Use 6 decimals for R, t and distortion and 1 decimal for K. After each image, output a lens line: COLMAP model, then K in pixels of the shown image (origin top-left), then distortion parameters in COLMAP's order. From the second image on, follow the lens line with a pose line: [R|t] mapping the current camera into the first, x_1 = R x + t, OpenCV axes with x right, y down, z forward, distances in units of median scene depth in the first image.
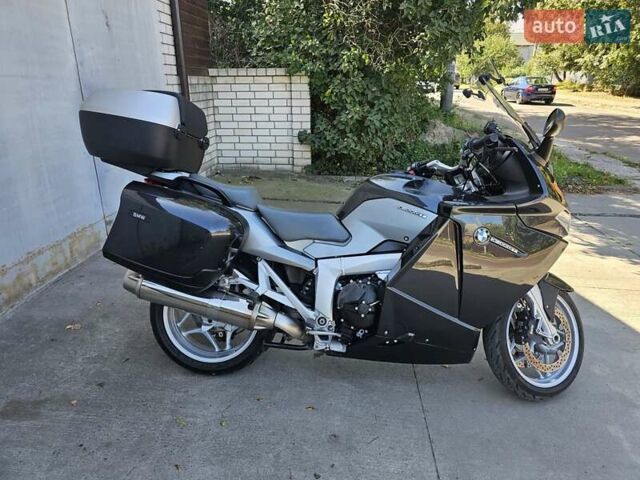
lens RADIAL K [[429.2, 0, 318.6], [0, 429.2, 239.2], [0, 0, 1]] dist [0.040120, -0.039545]
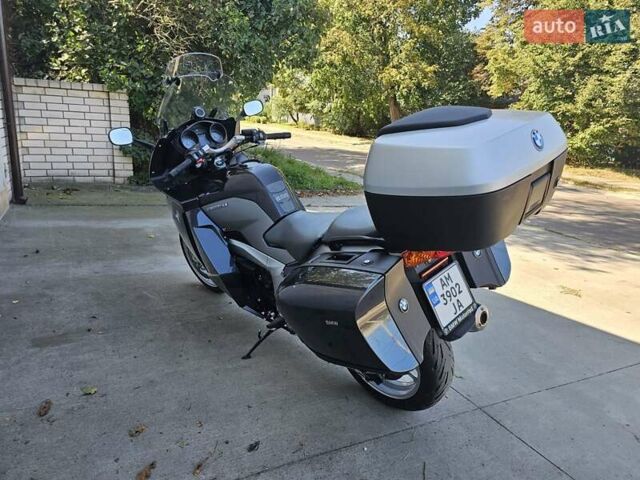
lens RADIAL K [[429.2, 0, 318.0], [0, 429.2, 239.3], [0, 0, 1]] dist [0.040120, -0.039545]
pose [[0.850774, -0.084505, 0.518693, -0.219271], [0.121536, 0.991869, -0.037752, 0.084939], [-0.511285, 0.095158, 0.854127, -0.140012]]
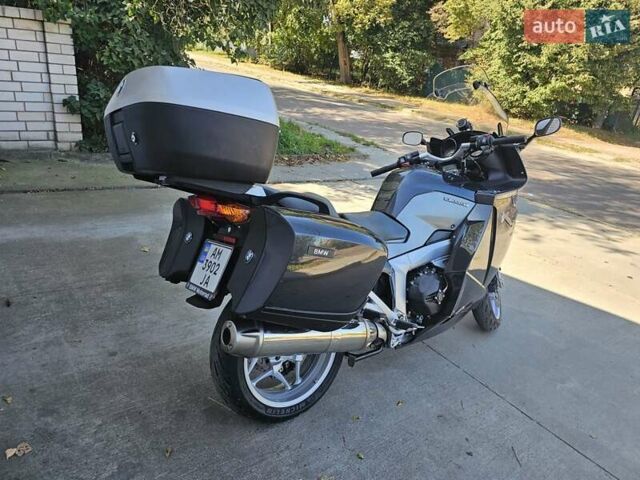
lens RADIAL K [[429.2, 0, 315.7], [0, 429.2, 237.0], [0, 0, 1]] dist [0.040120, -0.039545]
pose [[0.752038, -0.165759, 0.637936, -0.262360], [0.114222, 0.985992, 0.121545, -0.050649], [-0.649147, -0.018540, 0.760437, 0.122895]]
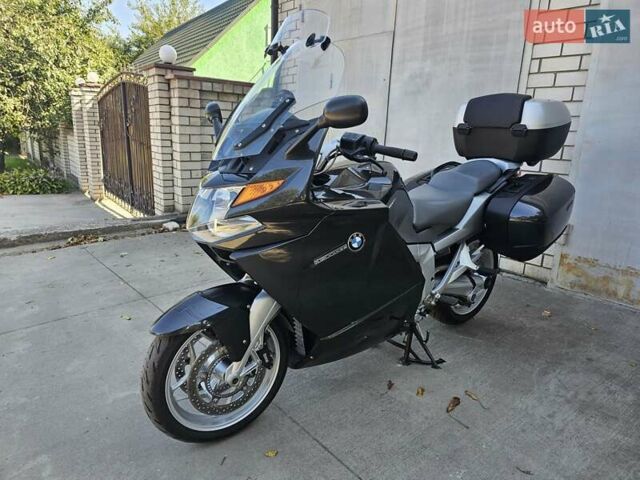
lens RADIAL K [[429.2, 0, 320.0], [0, 429.2, 241.3], [0, 0, 1]] dist [0.040120, -0.039545]
pose [[-0.715580, 0.148151, -0.682639, 0.271976], [-0.277957, 0.836160, 0.472839, -0.147233], [0.640847, 0.528099, -0.557160, 0.512724]]
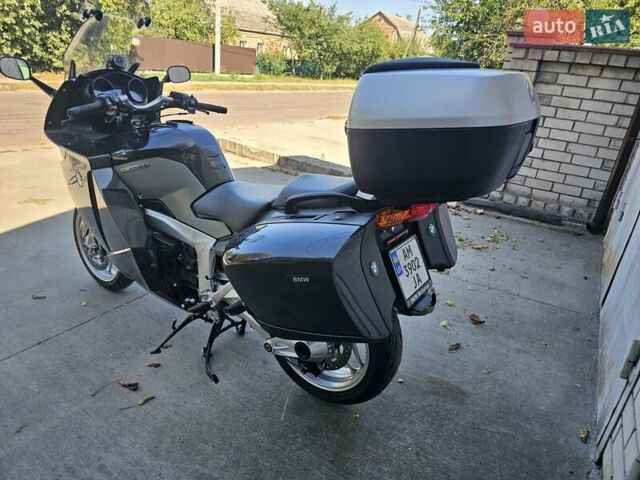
lens RADIAL K [[429.2, 0, 315.0], [0, 429.2, 239.3], [0, 0, 1]] dist [0.040120, -0.039545]
pose [[-0.877313, -0.257506, 0.404985, -0.250777], [0.076365, 0.758207, 0.647526, -0.195848], [-0.473804, 0.599010, -0.645521, 0.537575]]
